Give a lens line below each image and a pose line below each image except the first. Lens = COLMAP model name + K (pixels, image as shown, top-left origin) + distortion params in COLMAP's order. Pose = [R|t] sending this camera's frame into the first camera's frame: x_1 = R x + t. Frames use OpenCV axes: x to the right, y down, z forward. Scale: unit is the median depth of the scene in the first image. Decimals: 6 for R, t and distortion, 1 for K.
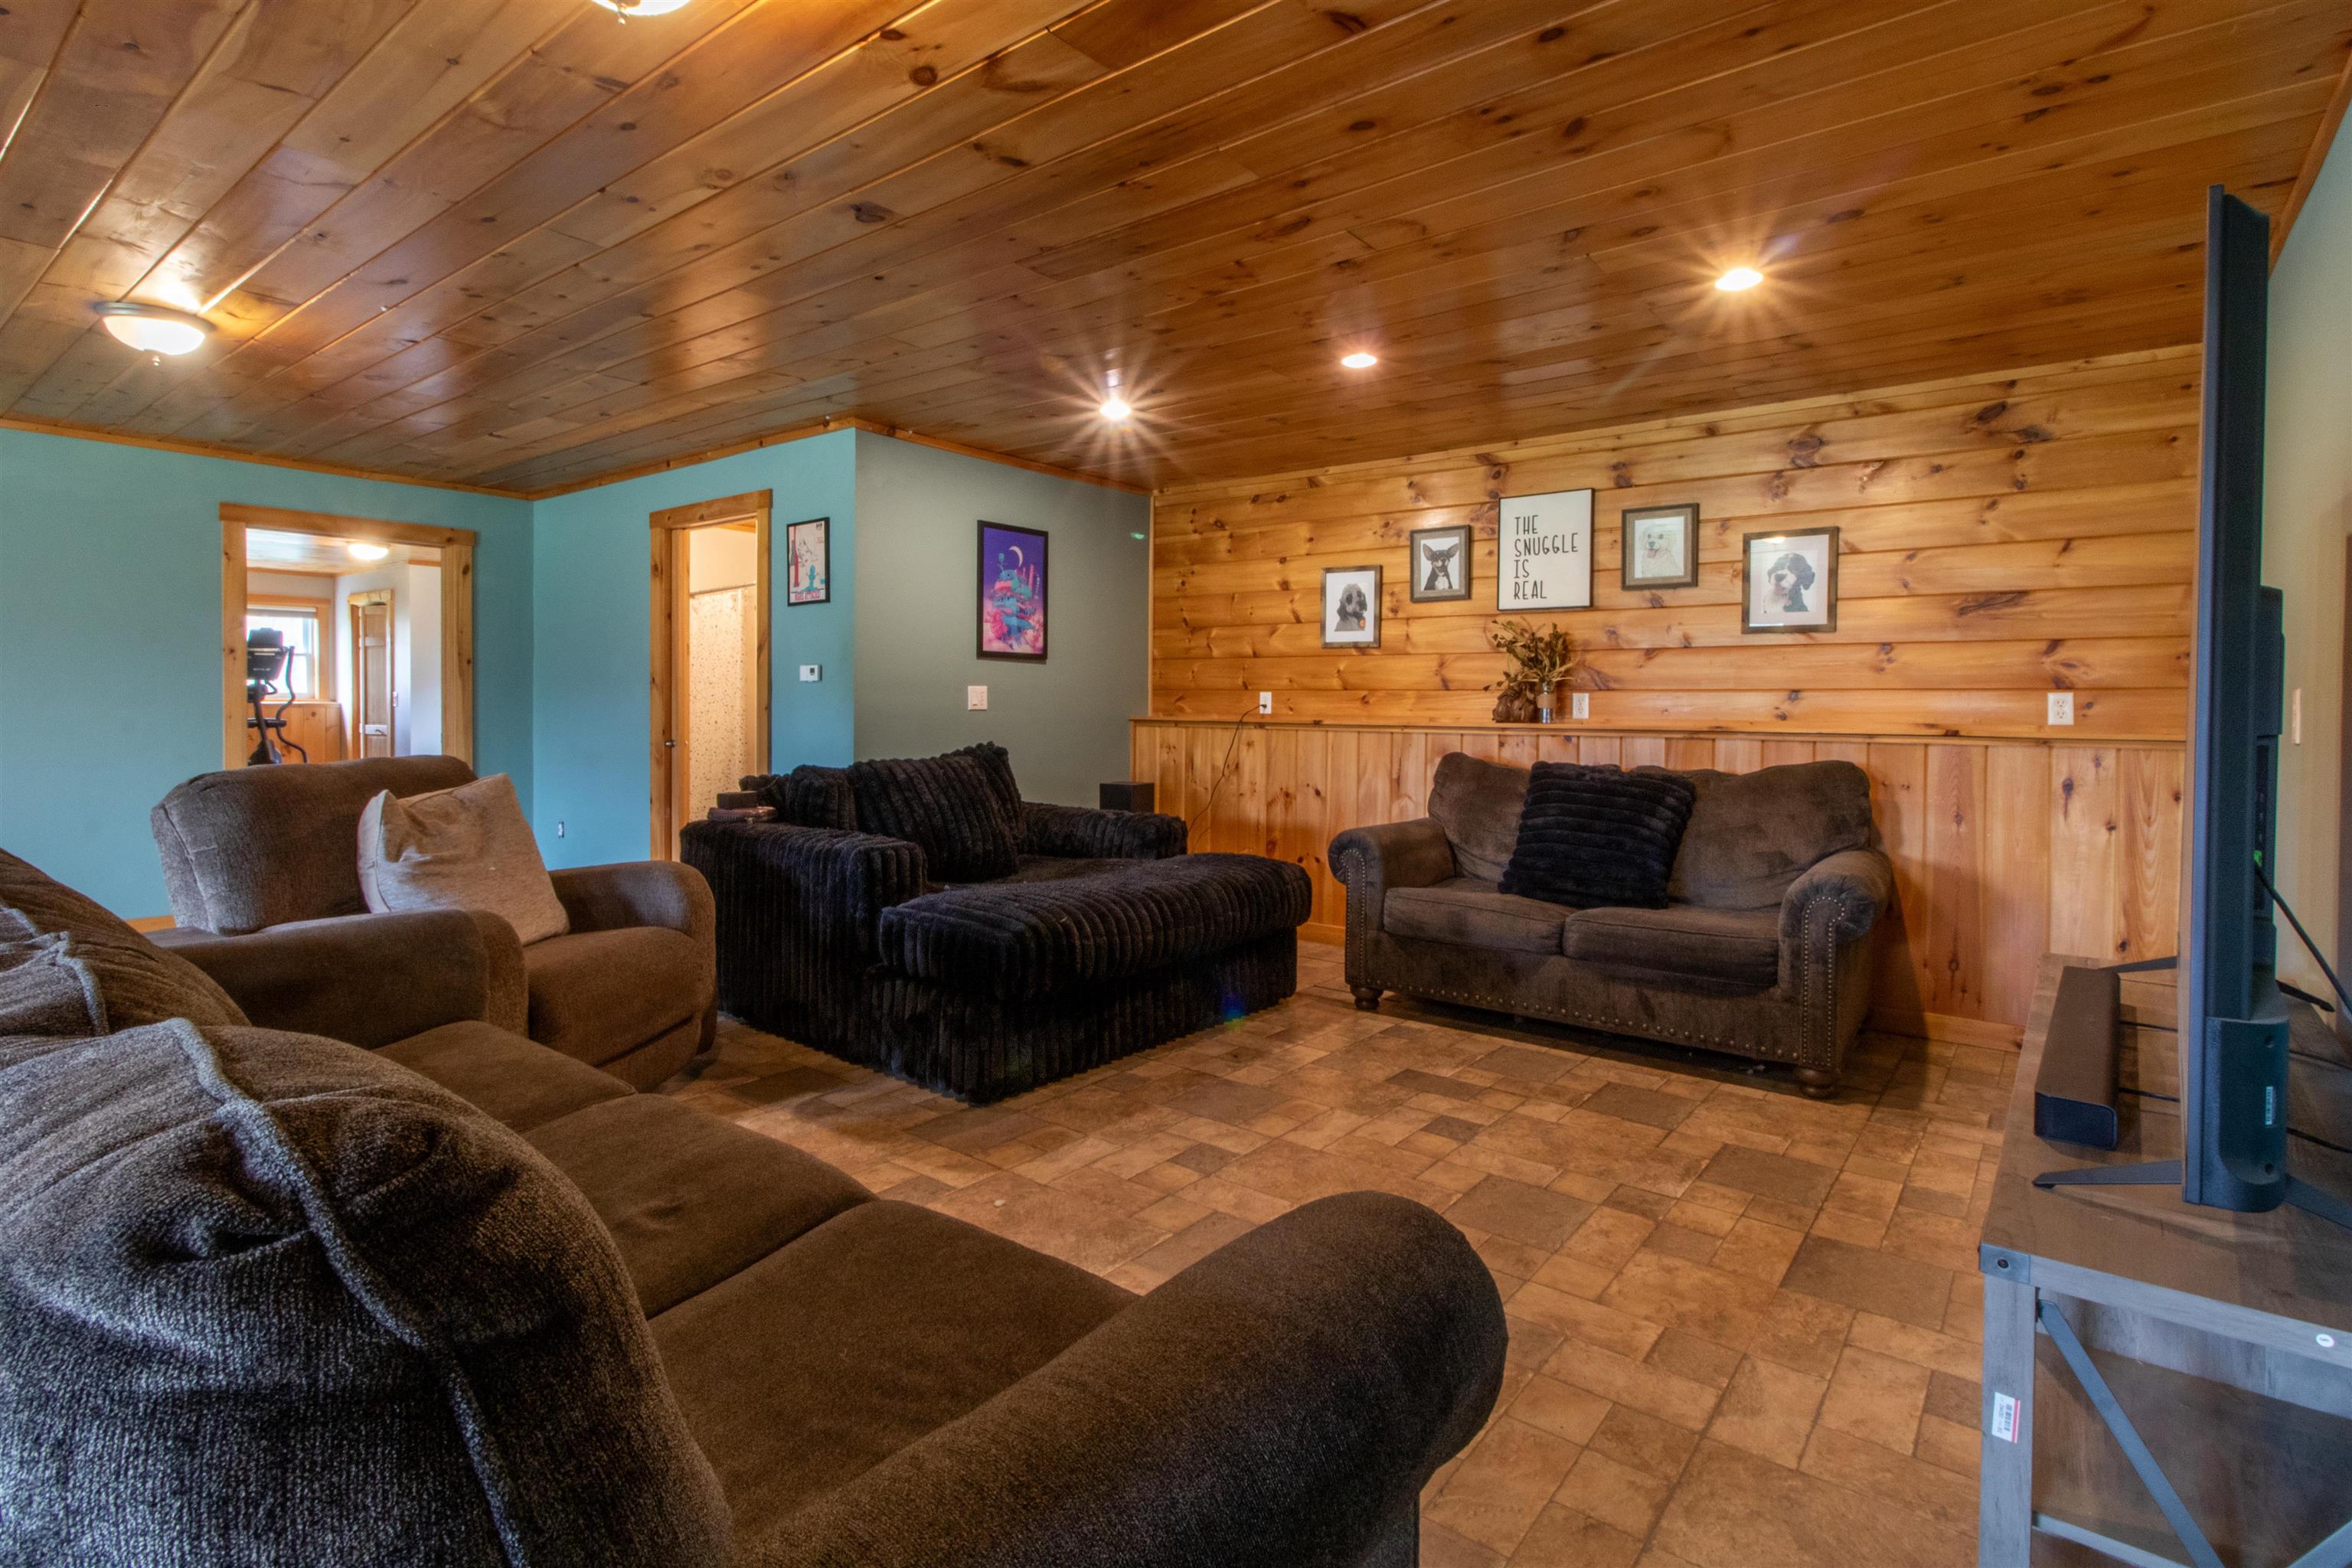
lens RADIAL K [[1133.0, 0, 1177.3], [0, 1133.0, 742.3], [0, 0, 1]] dist [0.001112, 0.000398]
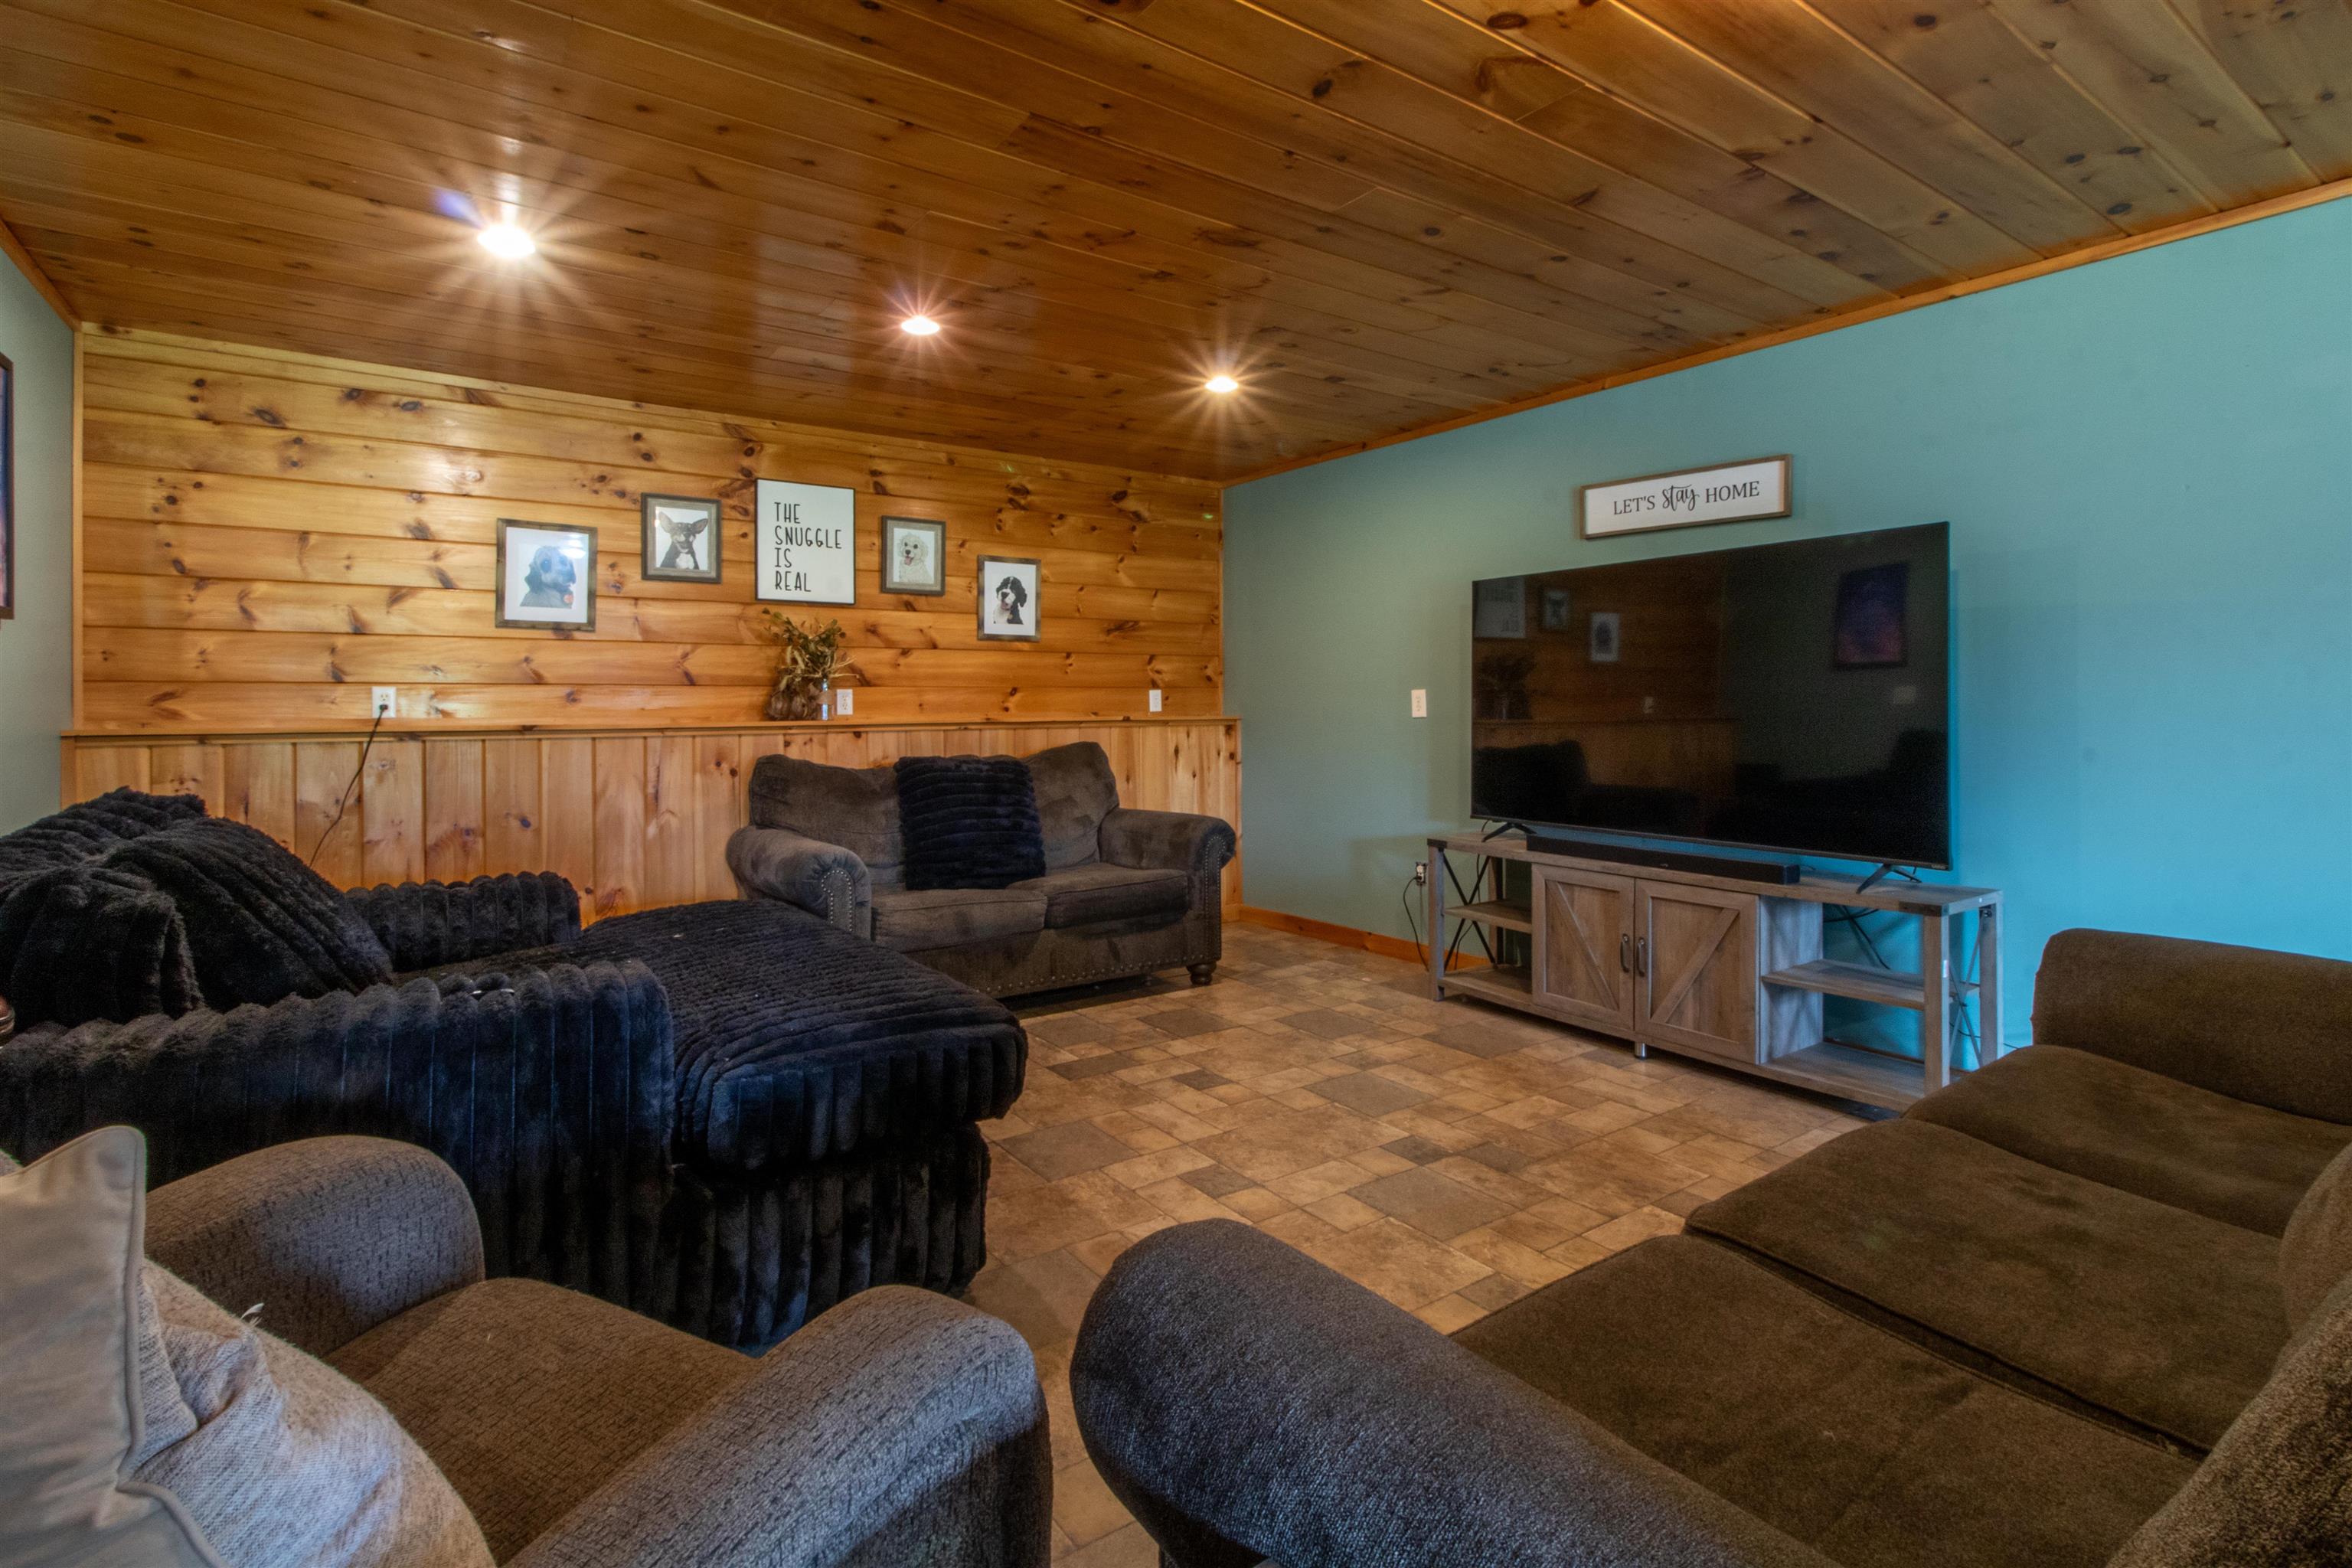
lens RADIAL K [[1106.2, 0, 1174.7], [0, 1106.2, 713.1], [0, 0, 1]] dist [0.000734, 0.000272]
pose [[0.290481, -0.018208, 0.956707, -0.510030], [0.038364, 0.999237, 0.007370, -0.018660], [-0.956111, 0.034562, 0.290958, 0.443429]]
